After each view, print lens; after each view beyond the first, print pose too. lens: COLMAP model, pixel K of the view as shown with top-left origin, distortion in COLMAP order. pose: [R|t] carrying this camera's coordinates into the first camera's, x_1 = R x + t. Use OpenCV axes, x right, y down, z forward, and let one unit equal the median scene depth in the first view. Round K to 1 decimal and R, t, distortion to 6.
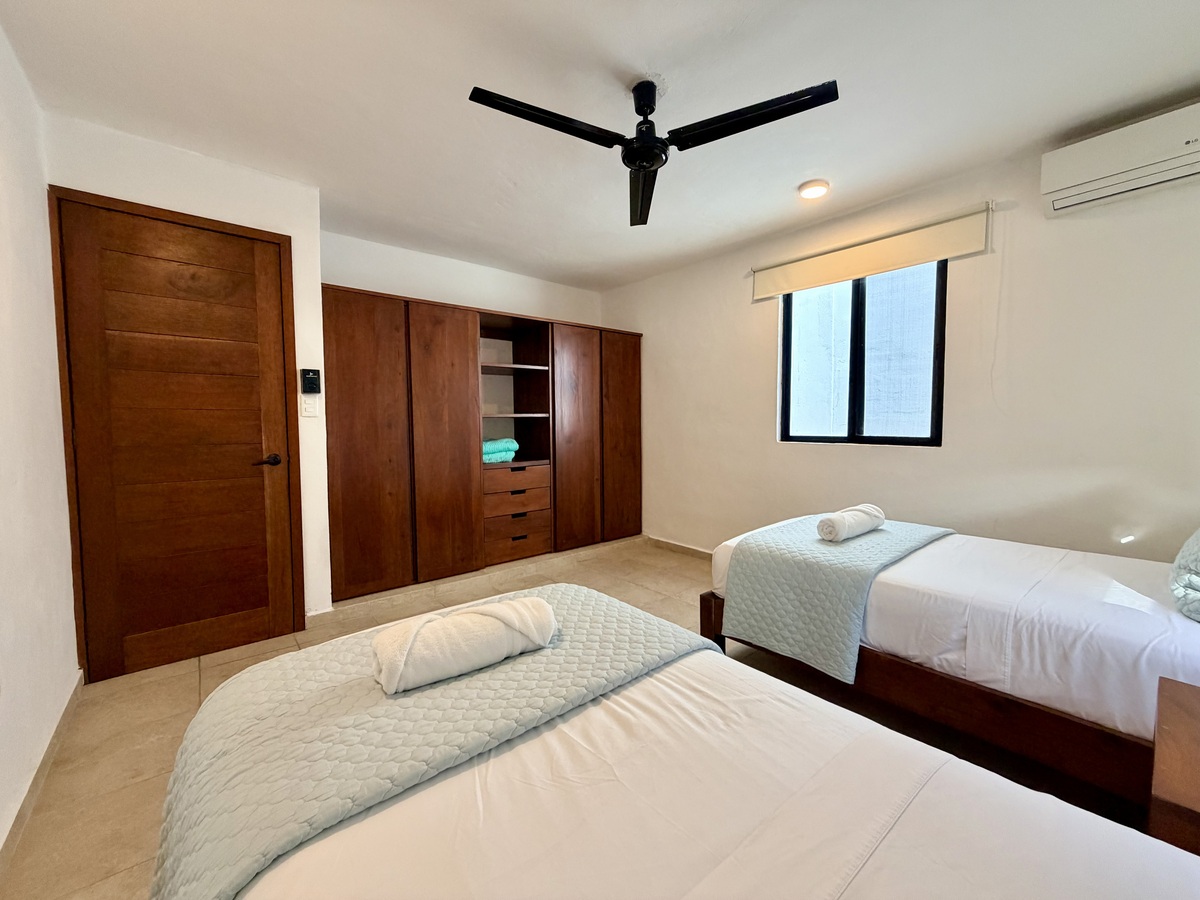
lens RADIAL K [[478.5, 0, 591.9], [0, 478.5, 448.0], [0, 0, 1]] dist [0.000468, 0.000139]
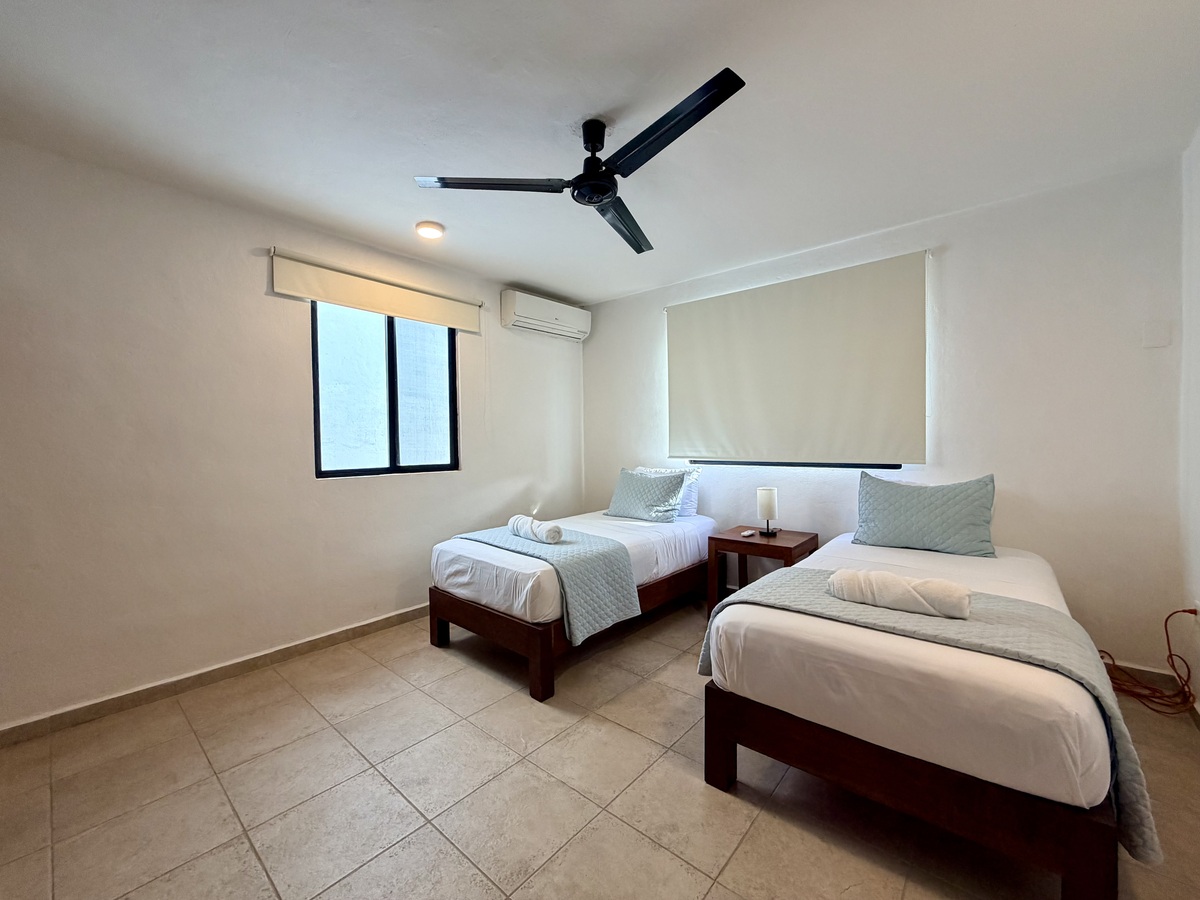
lens RADIAL K [[478.5, 0, 592.9], [0, 478.5, 449.0], [0, 0, 1]] dist [0.000468, 0.000139]
pose [[-0.161601, -0.008531, 0.986819, -0.547111], [0.067195, 0.997547, 0.019627, -0.054347], [-0.984566, 0.069481, -0.160631, 0.747877]]
